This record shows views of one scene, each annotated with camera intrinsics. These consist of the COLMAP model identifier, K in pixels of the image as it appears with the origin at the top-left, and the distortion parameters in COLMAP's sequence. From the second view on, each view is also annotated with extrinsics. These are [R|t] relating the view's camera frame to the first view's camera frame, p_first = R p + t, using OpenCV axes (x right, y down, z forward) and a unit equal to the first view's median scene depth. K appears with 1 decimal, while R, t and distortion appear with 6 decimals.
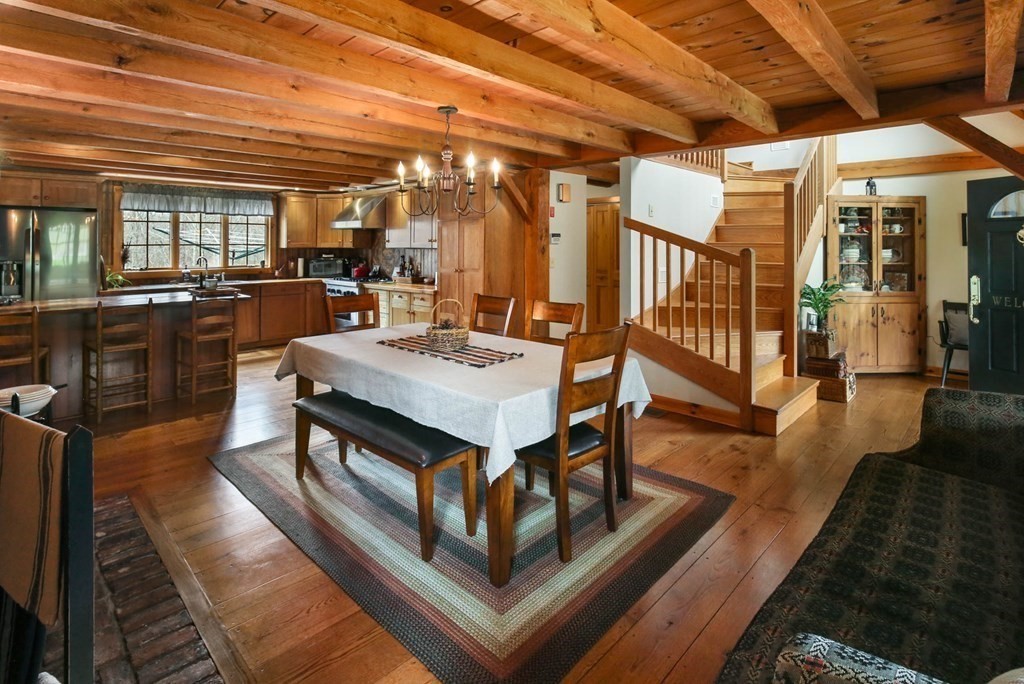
lens RADIAL K [[503.4, 0, 517.1], [0, 503.4, 243.4], [0, 0, 1]] dist [-0.015440, 0.004945]
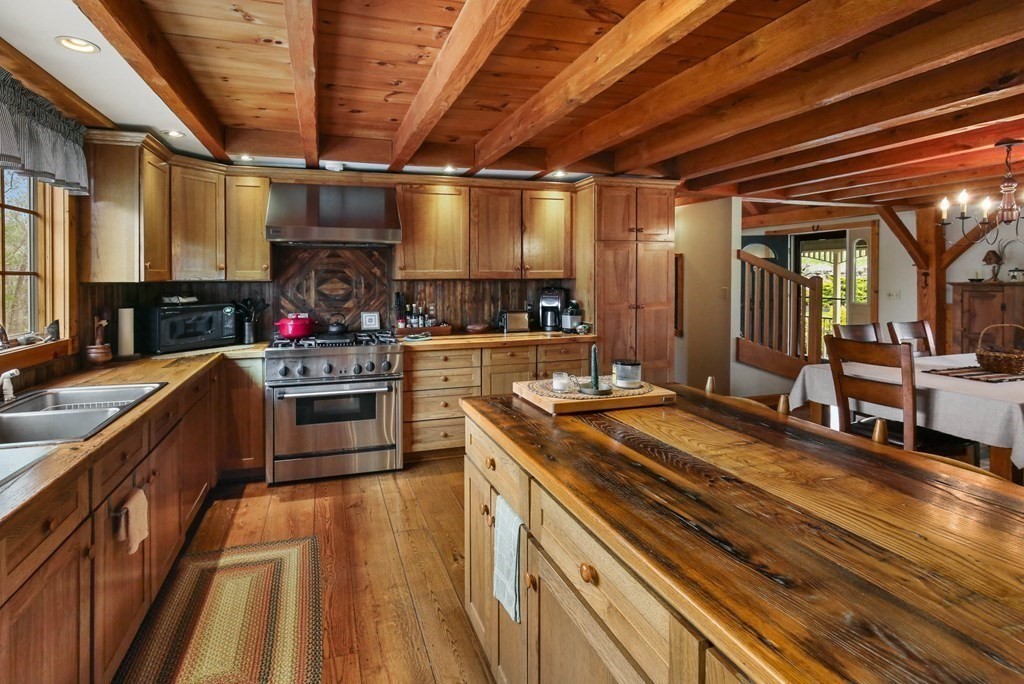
lens RADIAL K [[503.4, 0, 464.0], [0, 503.4, 281.8], [0, 0, 1]] dist [-0.015440, 0.004945]
pose [[0.502504, -0.013155, 0.864475, -2.503620], [-0.001984, 0.999864, 0.016369, 0.006431], [-0.864573, -0.009941, 0.502410, 2.225182]]
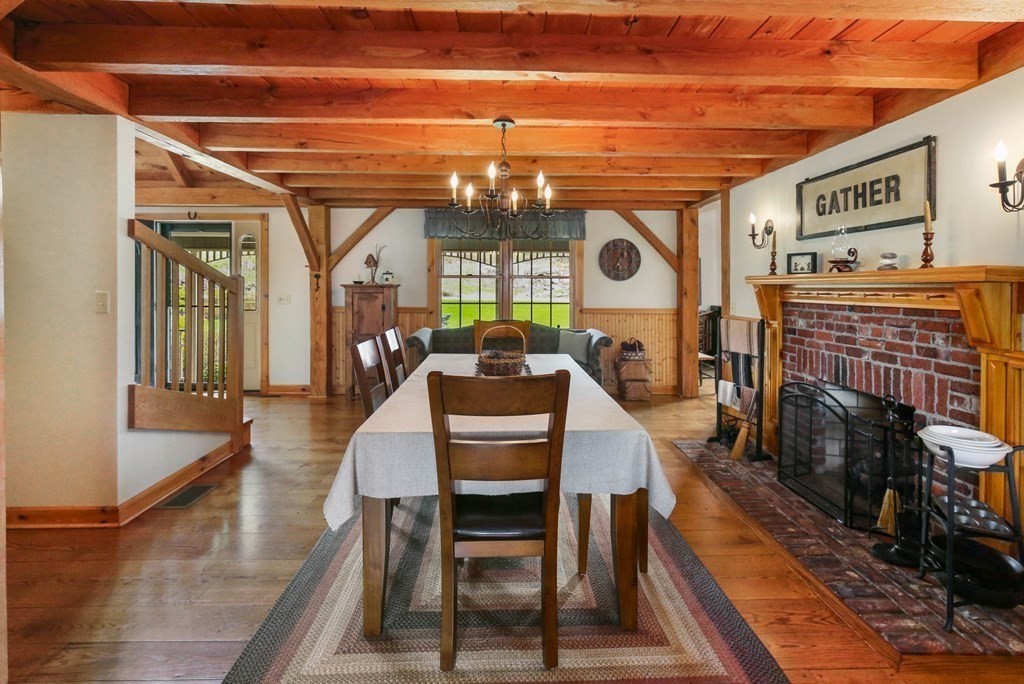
lens RADIAL K [[503.4, 0, 522.2], [0, 503.4, 285.5], [0, 0, 1]] dist [-0.015440, 0.004945]
pose [[-0.693354, -0.005642, 0.720576, -1.153467], [-0.009768, 0.999951, -0.001569, 0.058395], [-0.720531, -0.008126, -0.693375, 2.505398]]
